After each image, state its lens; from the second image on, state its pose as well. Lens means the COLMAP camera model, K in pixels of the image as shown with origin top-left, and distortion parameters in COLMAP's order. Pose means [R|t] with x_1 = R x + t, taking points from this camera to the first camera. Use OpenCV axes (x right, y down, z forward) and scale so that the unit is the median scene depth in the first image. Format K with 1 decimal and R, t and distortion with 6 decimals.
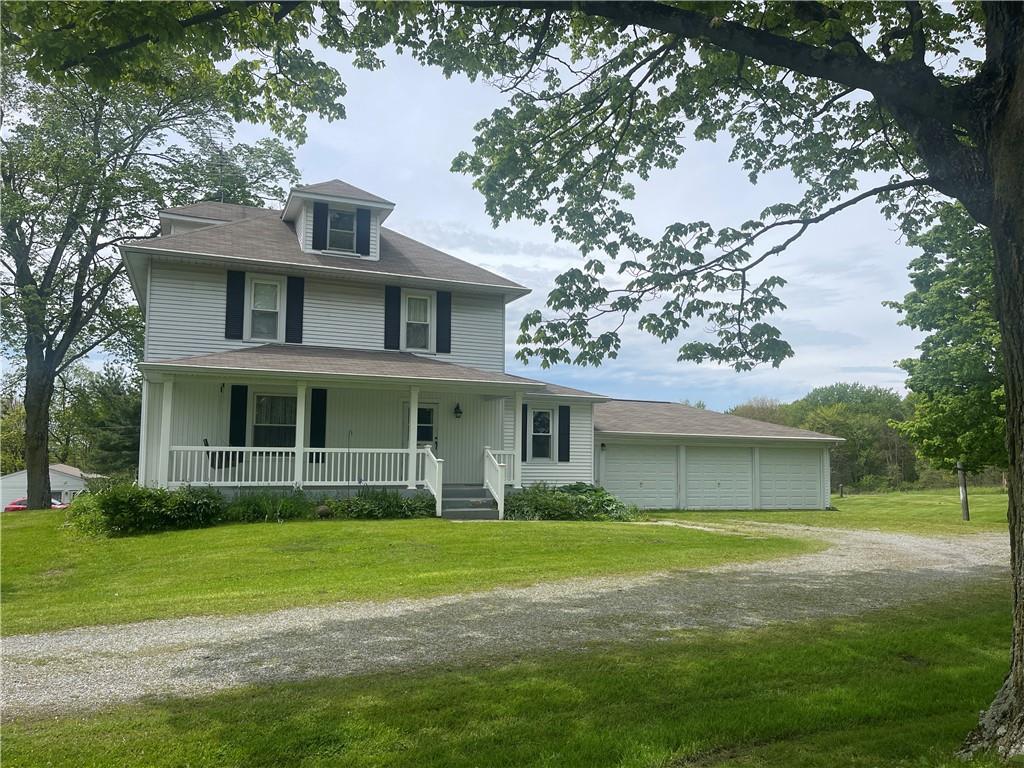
lens RADIAL K [[764.5, 0, 512.0], [0, 764.5, 384.0], [0, 0, 1]] dist [0.086338, 0.000060]
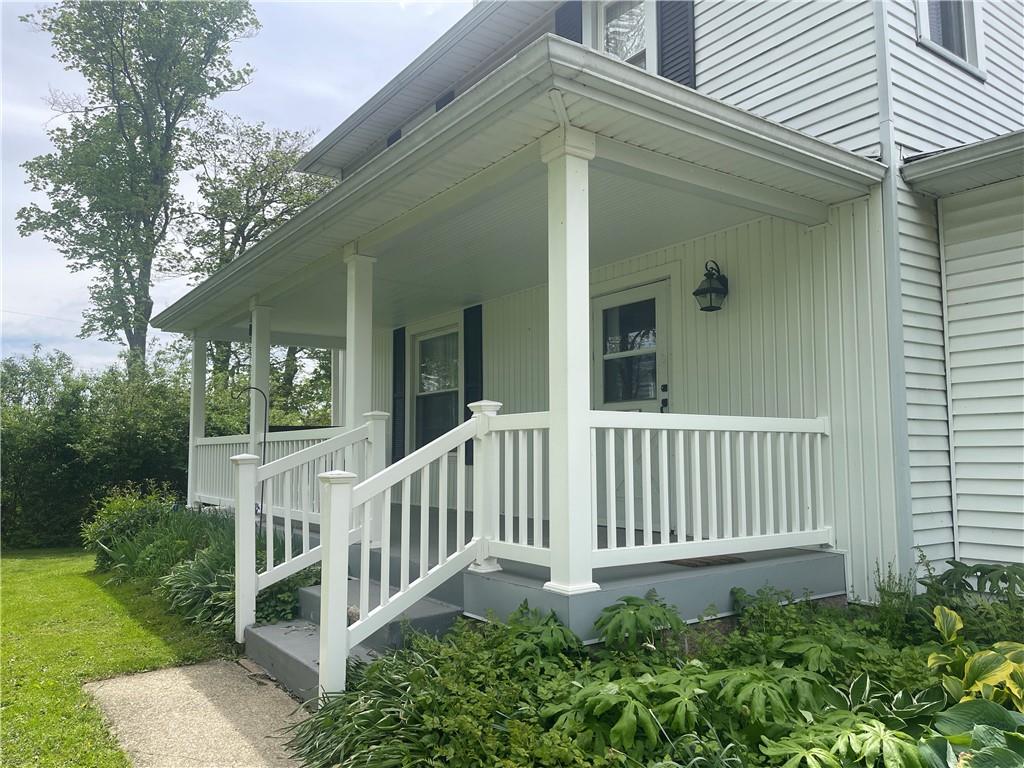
lens RADIAL K [[764.5, 0, 512.0], [0, 764.5, 384.0], [0, 0, 1]] dist [0.086338, 0.000060]
pose [[0.232578, -0.088472, -0.968545, 0.070985], [0.109607, 0.991894, -0.064285, 0.098822], [0.966382, -0.091208, 0.240390, 1.006536]]
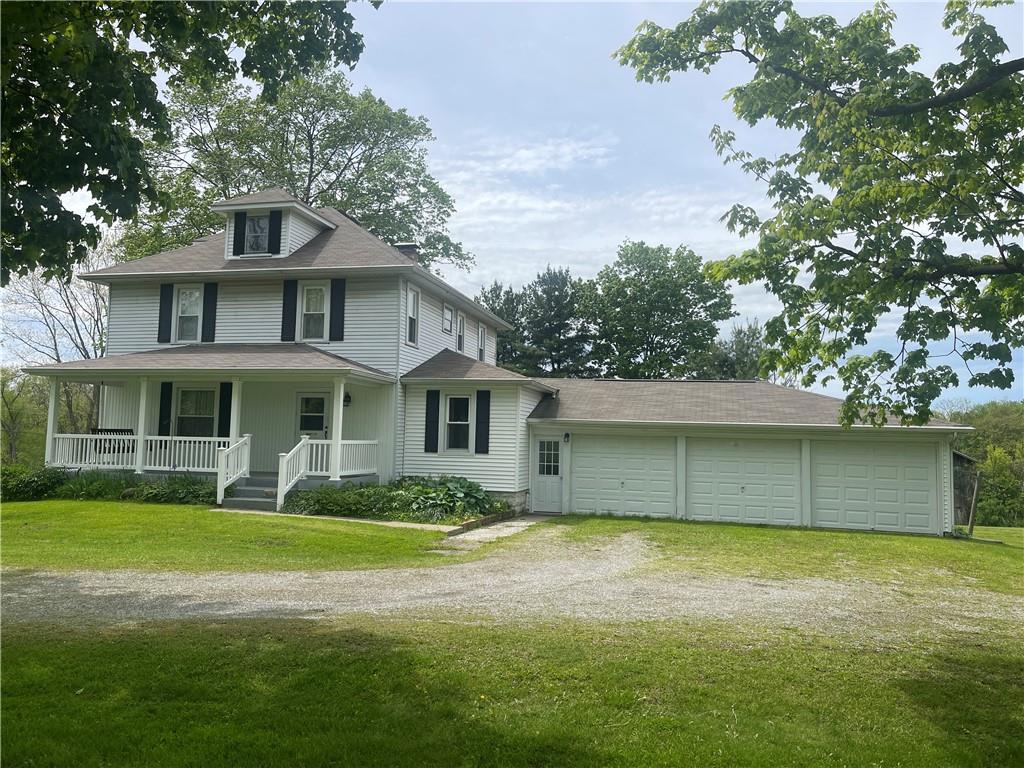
lens RADIAL K [[764.5, 0, 512.0], [0, 764.5, 384.0], [0, 0, 1]] dist [0.086338, 0.000060]
pose [[0.803185, -0.044410, -0.594072, 0.693603], [0.041964, 0.998958, -0.017943, 0.042839], [0.594249, -0.010518, 0.804212, 0.348121]]
